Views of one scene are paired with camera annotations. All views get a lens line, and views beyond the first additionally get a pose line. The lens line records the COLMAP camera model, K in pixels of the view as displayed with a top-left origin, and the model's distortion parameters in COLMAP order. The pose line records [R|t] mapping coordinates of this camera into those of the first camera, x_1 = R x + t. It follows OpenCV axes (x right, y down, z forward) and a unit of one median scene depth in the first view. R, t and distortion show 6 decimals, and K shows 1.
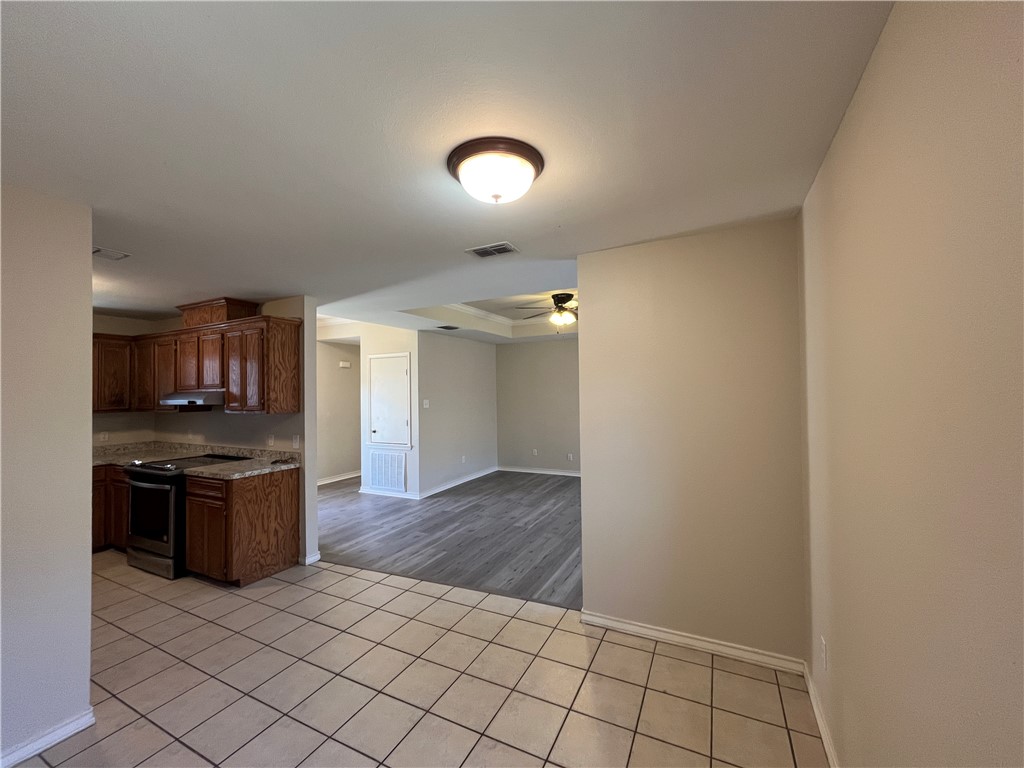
lens RADIAL K [[413.2, 0, 511.0], [0, 413.2, 382.3], [0, 0, 1]] dist [-0.002729, -0.000357]
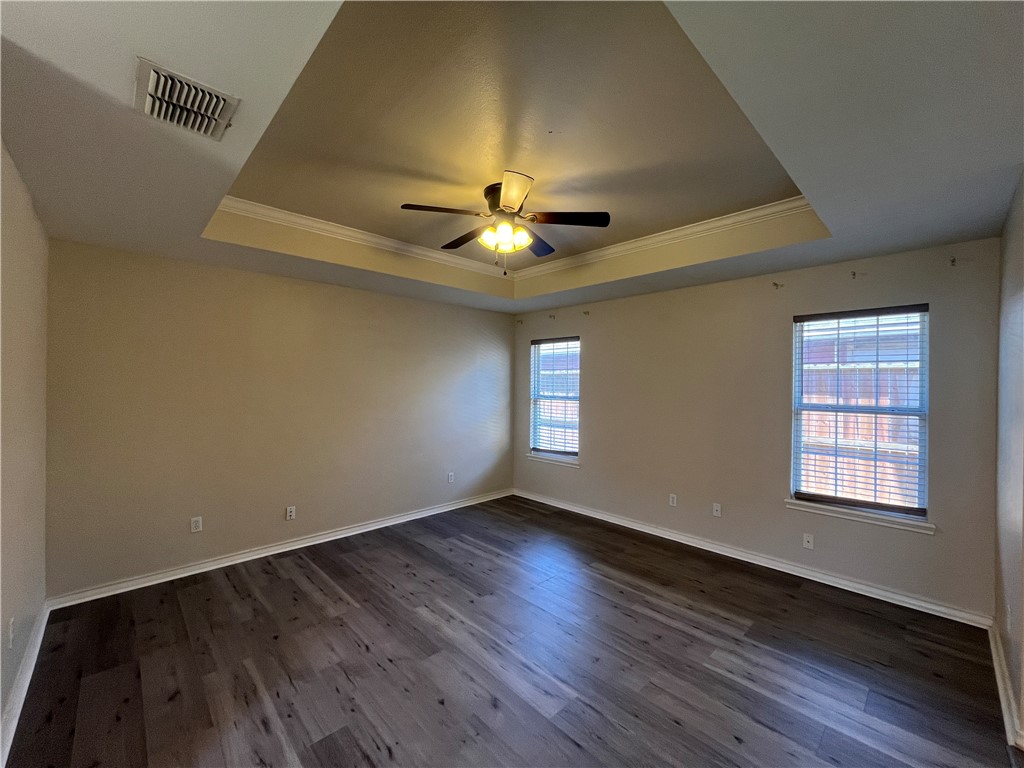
lens RADIAL K [[413.2, 0, 511.0], [0, 413.2, 382.3], [0, 0, 1]] dist [-0.002729, -0.000357]
pose [[0.332813, 0.022052, 0.942735, -0.479855], [-0.032174, 0.999410, -0.012019, 0.040523], [-0.942444, -0.026331, 0.333326, 1.142245]]
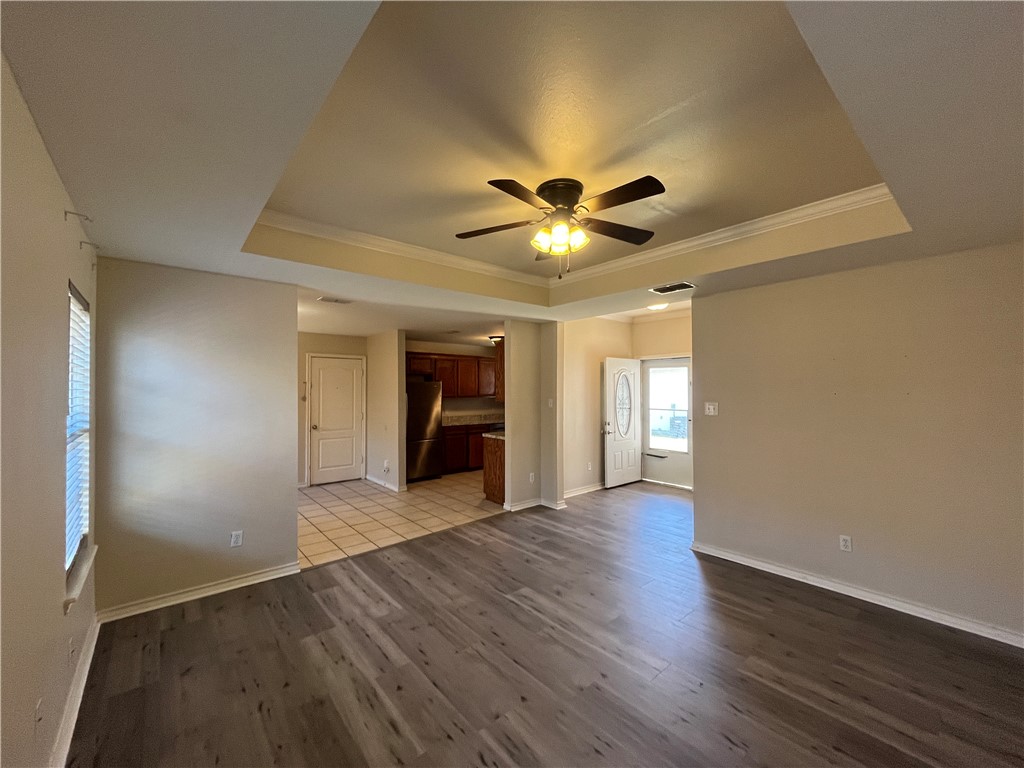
lens RADIAL K [[413.2, 0, 511.0], [0, 413.2, 382.3], [0, 0, 1]] dist [-0.002729, -0.000357]
pose [[-0.392966, -0.000511, -0.919553, 0.802701], [0.025228, 0.999617, -0.011337, 0.019447], [0.919207, -0.027653, -0.392803, 1.569435]]
